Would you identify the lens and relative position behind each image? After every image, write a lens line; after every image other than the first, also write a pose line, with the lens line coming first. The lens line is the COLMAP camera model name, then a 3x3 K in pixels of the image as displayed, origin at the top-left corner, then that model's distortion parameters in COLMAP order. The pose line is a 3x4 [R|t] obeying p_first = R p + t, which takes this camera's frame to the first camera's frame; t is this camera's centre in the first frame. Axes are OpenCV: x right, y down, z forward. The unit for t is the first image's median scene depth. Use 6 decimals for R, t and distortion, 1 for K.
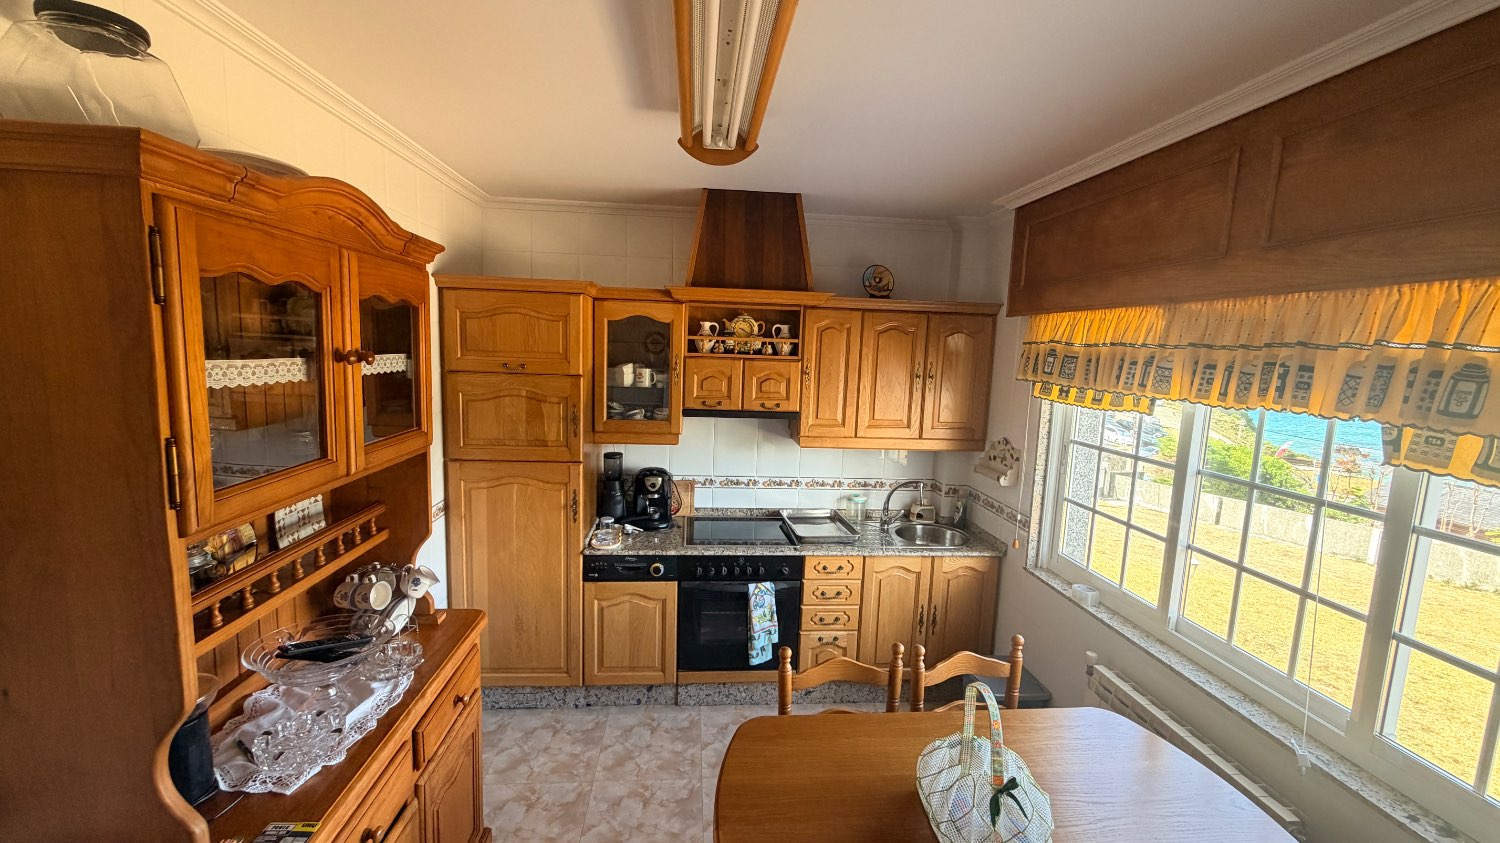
lens RADIAL K [[597.1, 0, 740.0], [0, 597.1, 415.7], [0, 0, 1]] dist [0.001207, 0.000123]
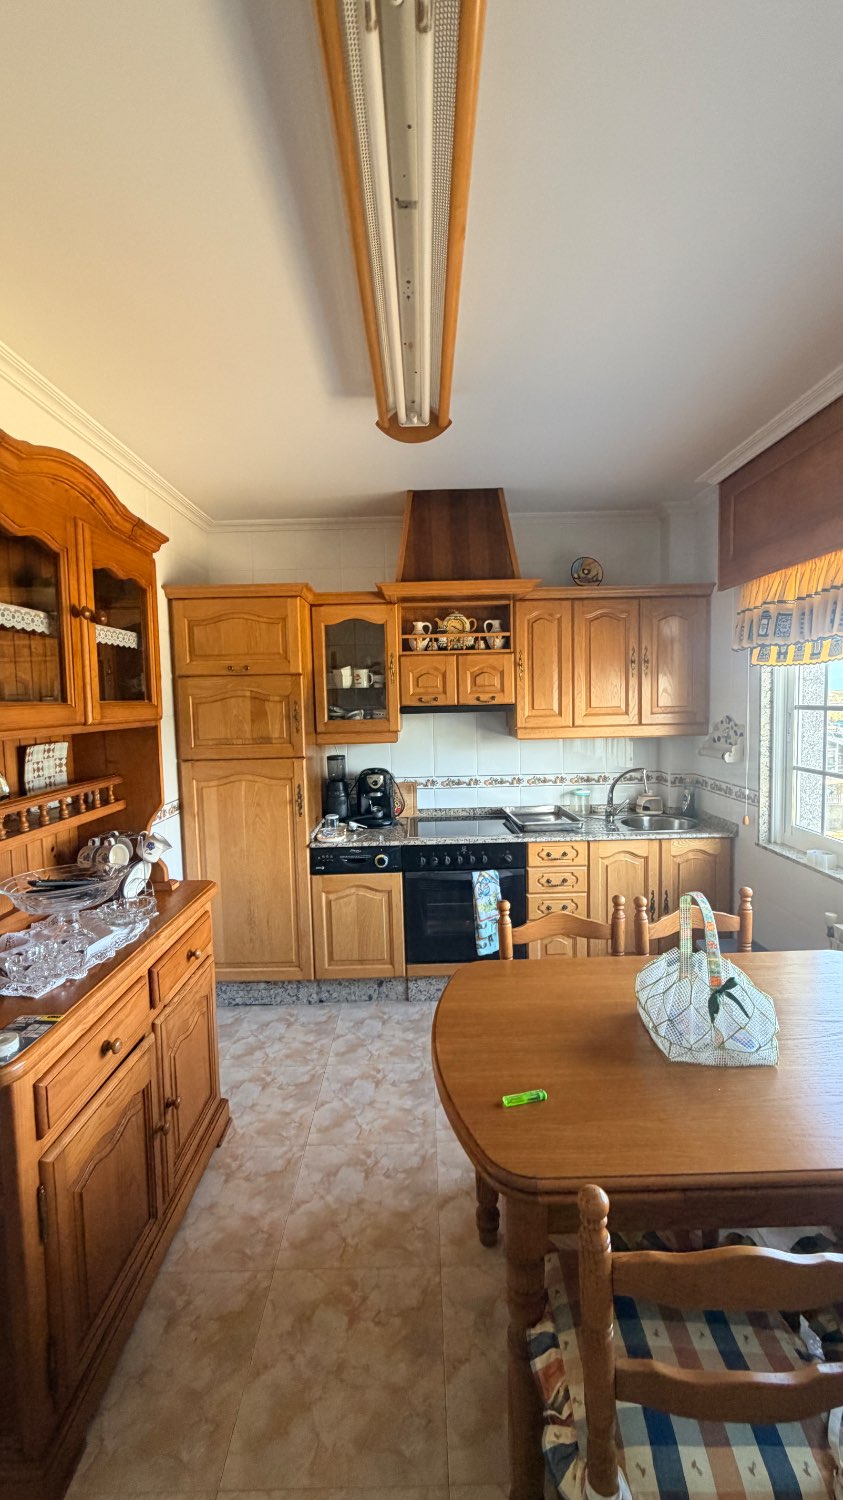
lens RADIAL K [[597.1, 0, 418.4], [0, 597.1, 737.3], [0, 0, 1]] dist [0.001207, 0.000123]
pose [[0.994892, -0.053075, -0.085861, 0.023453], [0.048345, 0.997245, -0.056269, 0.110814], [0.088610, 0.051831, 0.994717, -0.018805]]
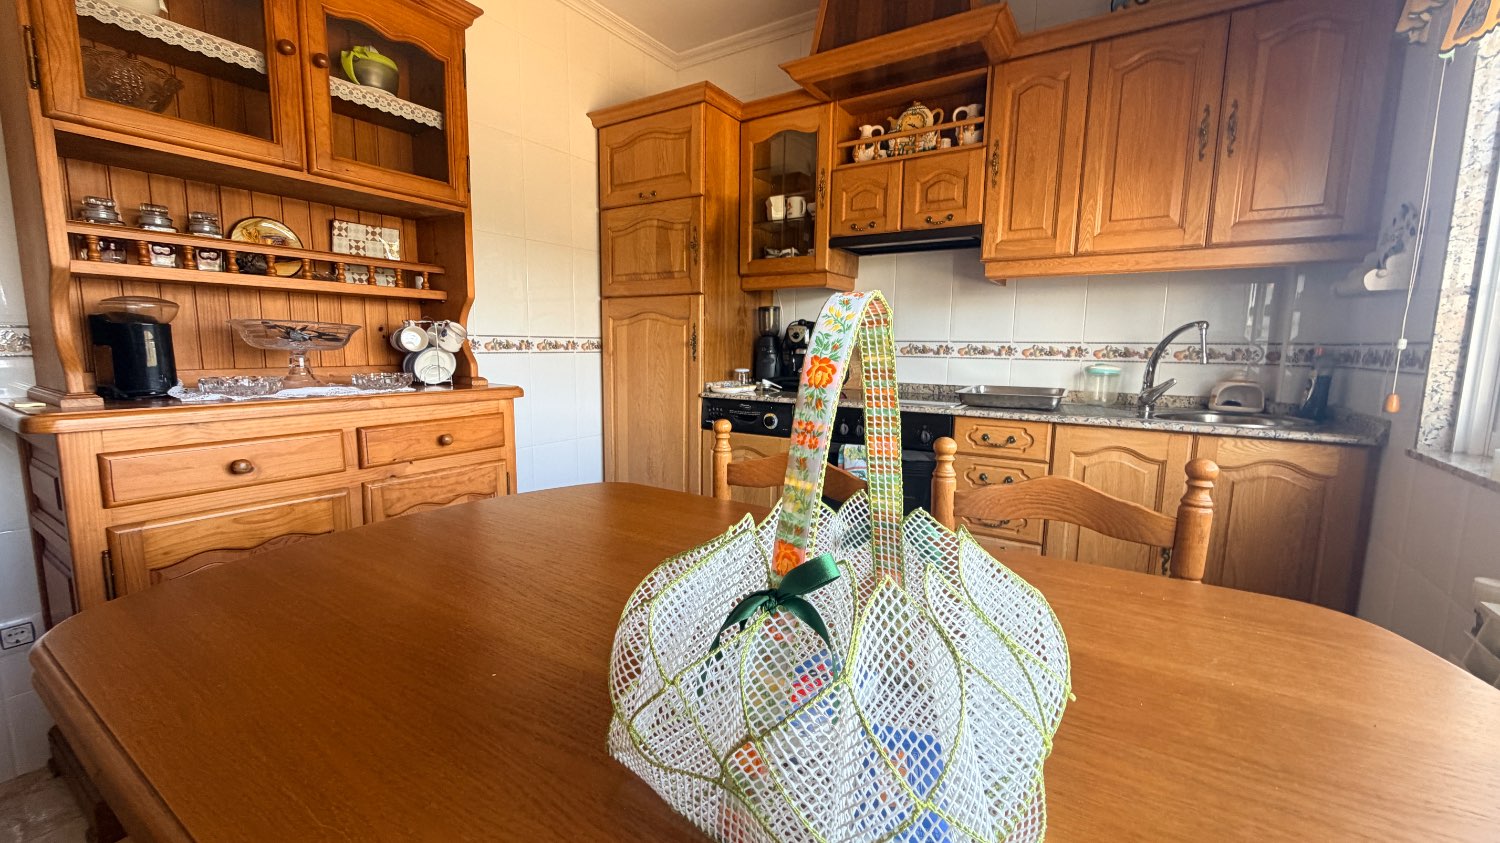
lens RADIAL K [[597.1, 0, 741.2], [0, 597.1, 417.7], [0, 0, 1]] dist [0.001207, 0.000123]
pose [[0.791811, 0.053455, -0.608423, 0.347520], [-0.059662, 0.998168, 0.010052, 0.254361], [0.607845, 0.028340, 0.793550, 0.319565]]
